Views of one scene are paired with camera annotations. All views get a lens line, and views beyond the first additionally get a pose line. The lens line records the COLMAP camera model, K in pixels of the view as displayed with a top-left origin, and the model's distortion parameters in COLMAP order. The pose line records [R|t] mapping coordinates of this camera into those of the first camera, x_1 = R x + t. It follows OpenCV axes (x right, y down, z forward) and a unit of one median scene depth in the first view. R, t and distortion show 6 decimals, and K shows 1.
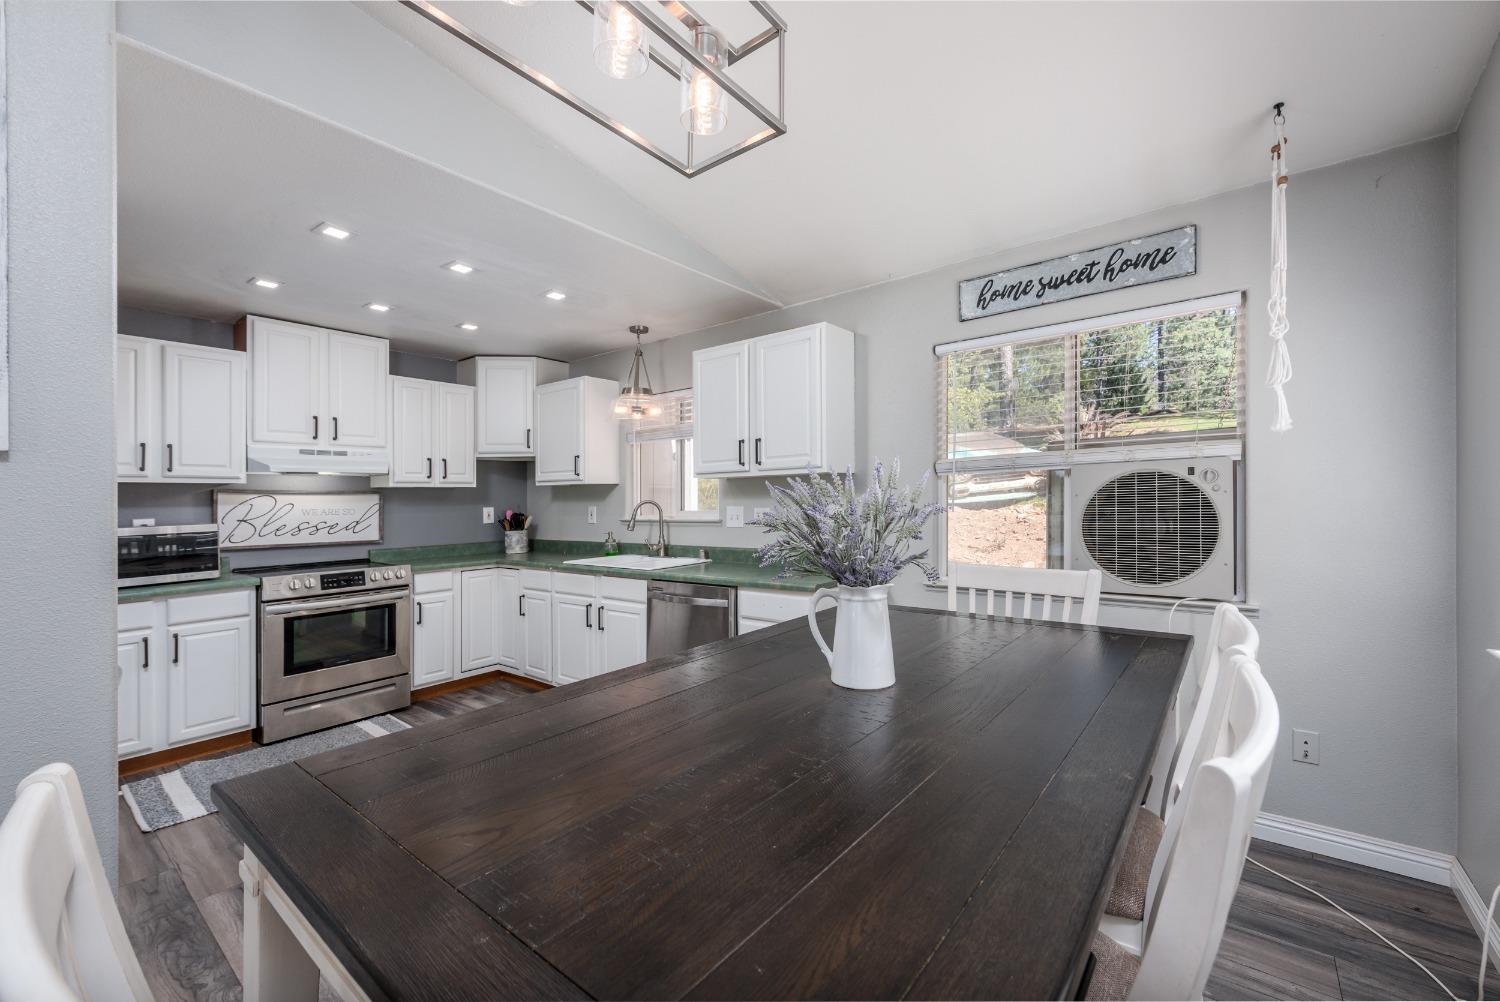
lens RADIAL K [[610.5, 0, 747.8], [0, 610.5, 499.3], [0, 0, 1]] dist [0.002800, -0.001513]
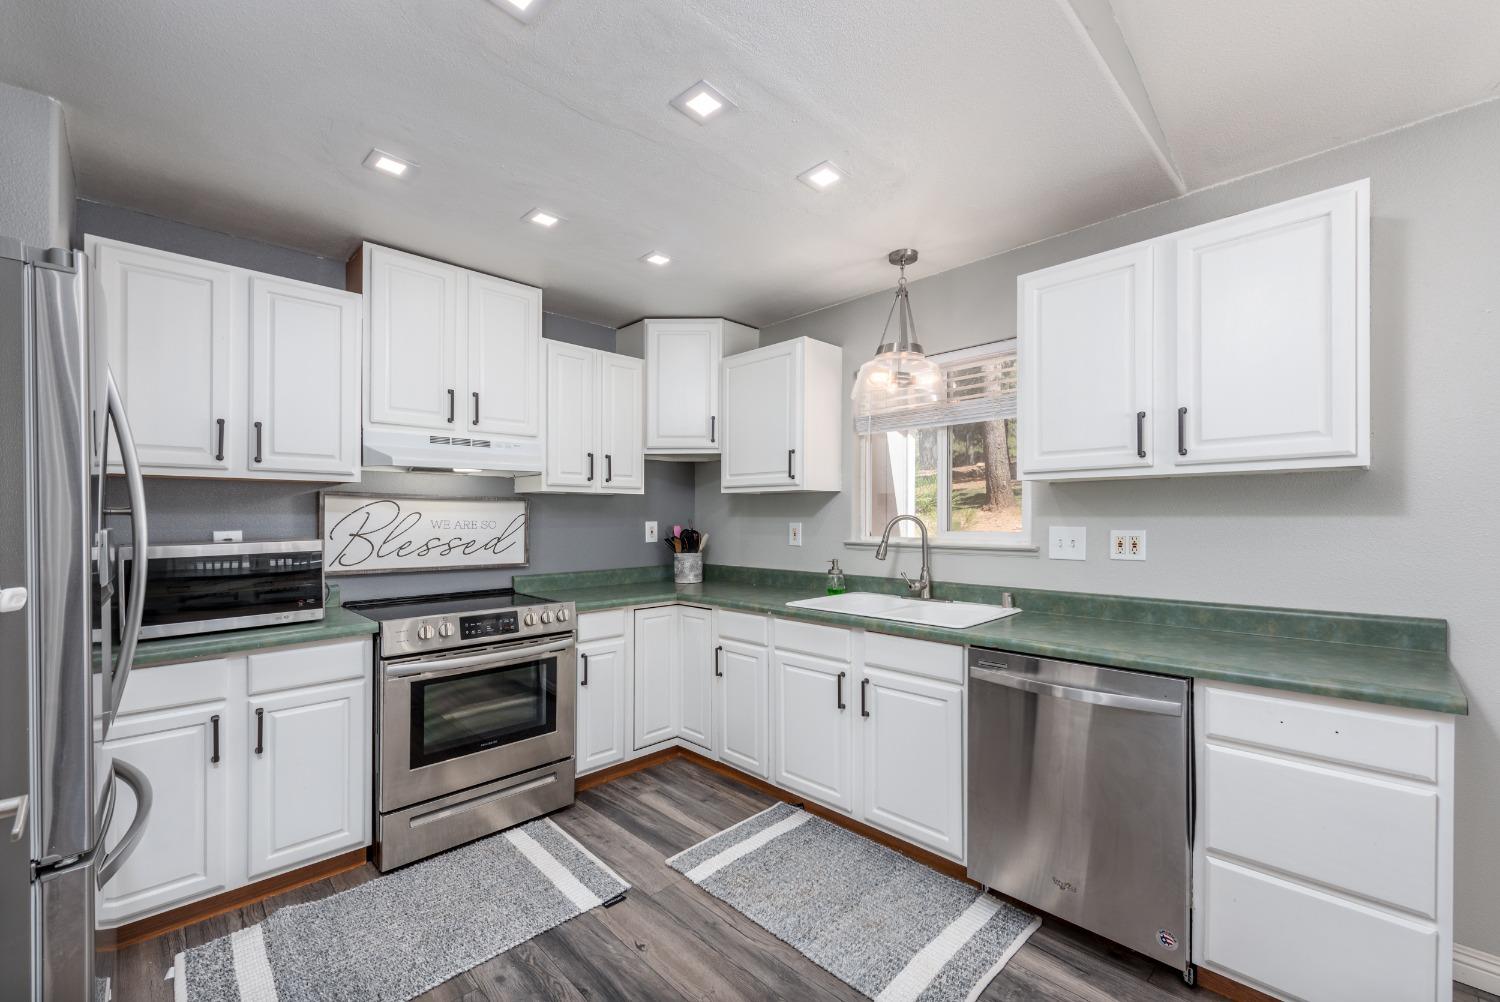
lens RADIAL K [[610.5, 0, 751.2], [0, 610.5, 525.0], [0, 0, 1]] dist [0.002800, -0.001513]
pose [[0.992132, 0.016354, -0.124126, -0.272448], [-0.014549, 0.999775, 0.015438, 0.005181], [0.124351, -0.013511, 0.992146, 0.339176]]
